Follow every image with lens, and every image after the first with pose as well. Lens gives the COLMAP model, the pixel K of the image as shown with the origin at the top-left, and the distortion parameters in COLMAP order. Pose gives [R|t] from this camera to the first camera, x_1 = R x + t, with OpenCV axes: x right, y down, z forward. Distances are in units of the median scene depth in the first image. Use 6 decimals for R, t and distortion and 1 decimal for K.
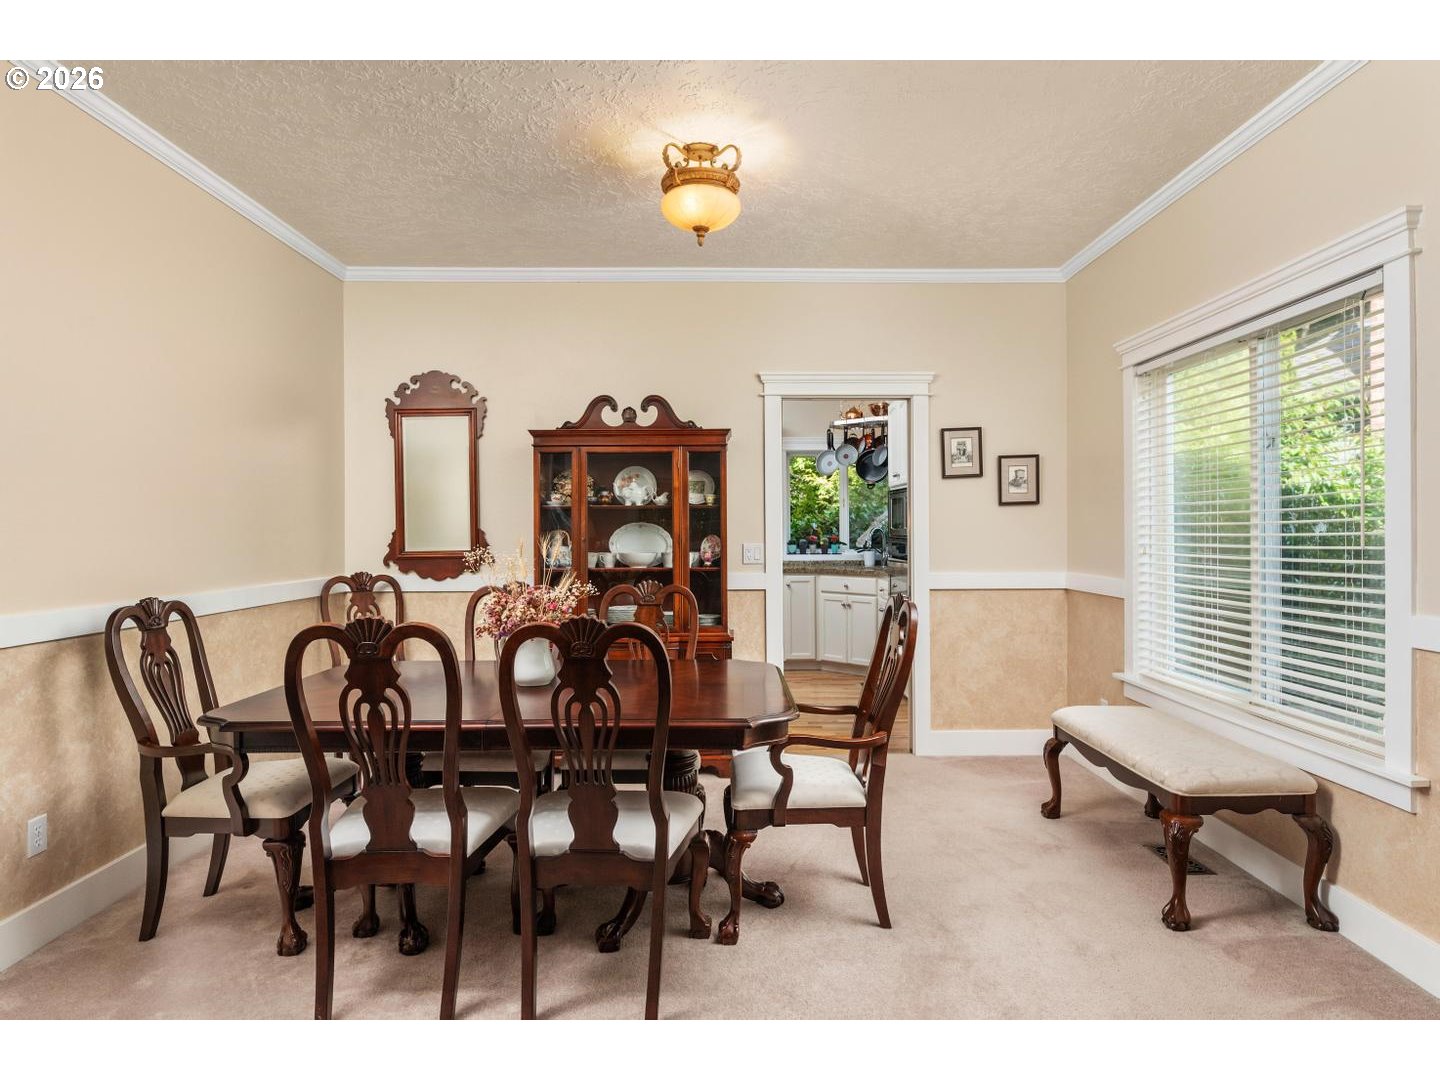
lens RADIAL K [[836.7, 0, 717.7], [0, 836.7, 526.9], [0, 0, 1]] dist [-0.014140, 0.001231]
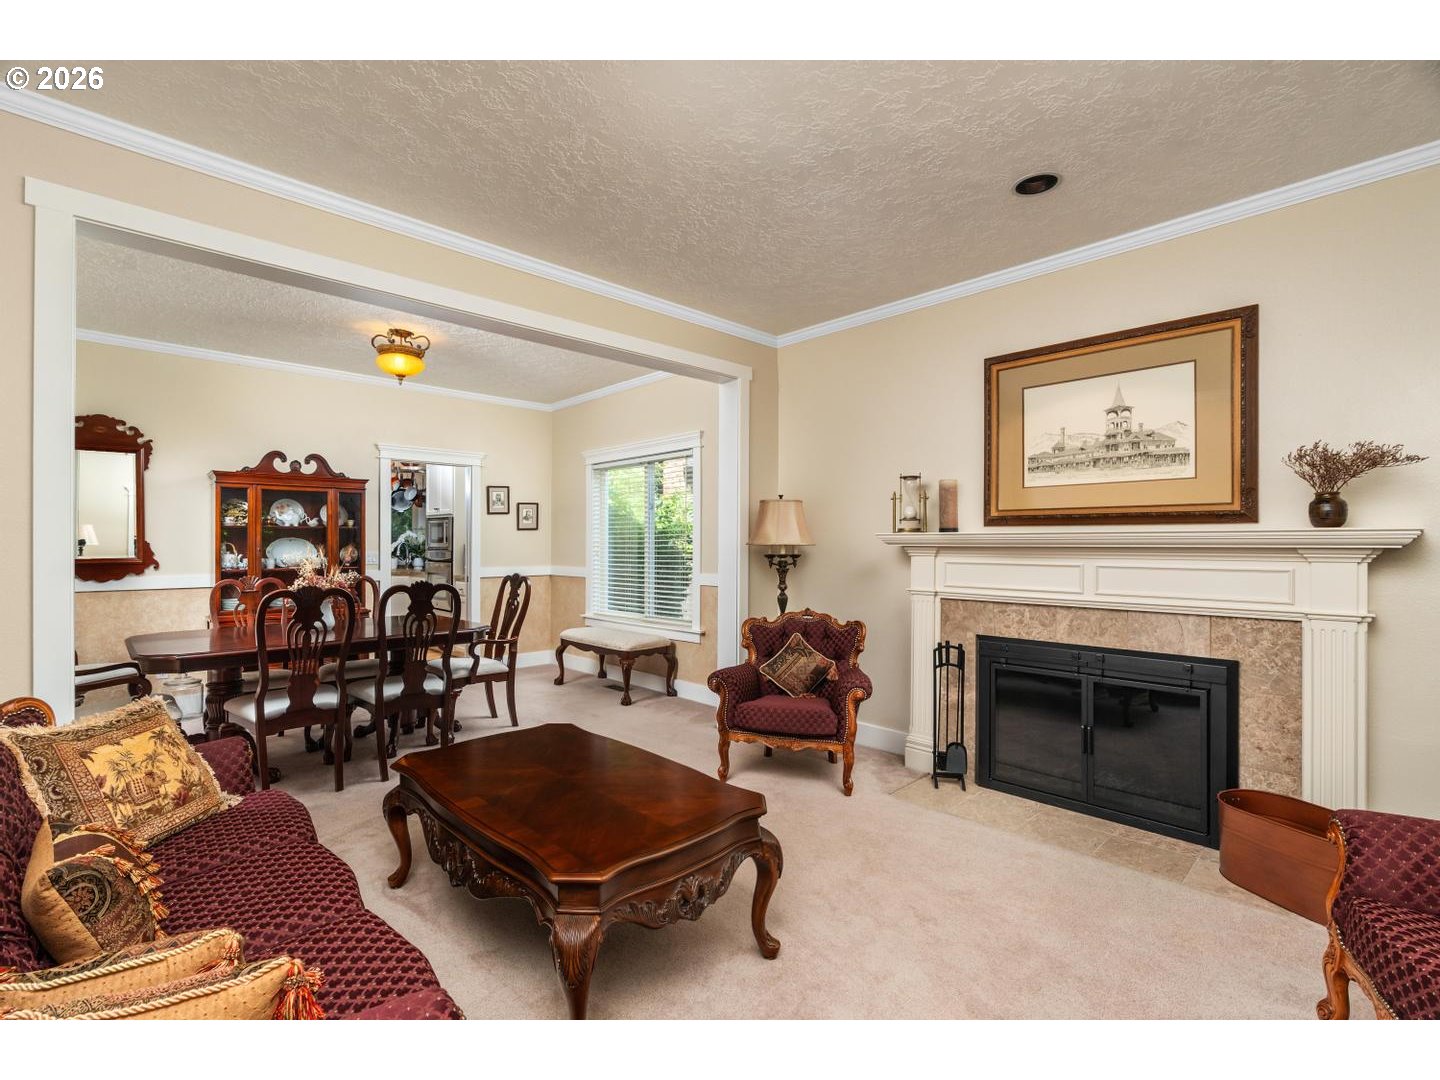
lens RADIAL K [[679.6, 0, 717.9], [0, 679.6, 543.7], [0, 0, 1]] dist [-0.000027, -0.000015]
pose [[0.721878, 0.003055, 0.692013, -0.399878], [-0.003322, 0.999994, -0.000950, 0.003973], [-0.692012, -0.001613, 0.721884, -0.395298]]
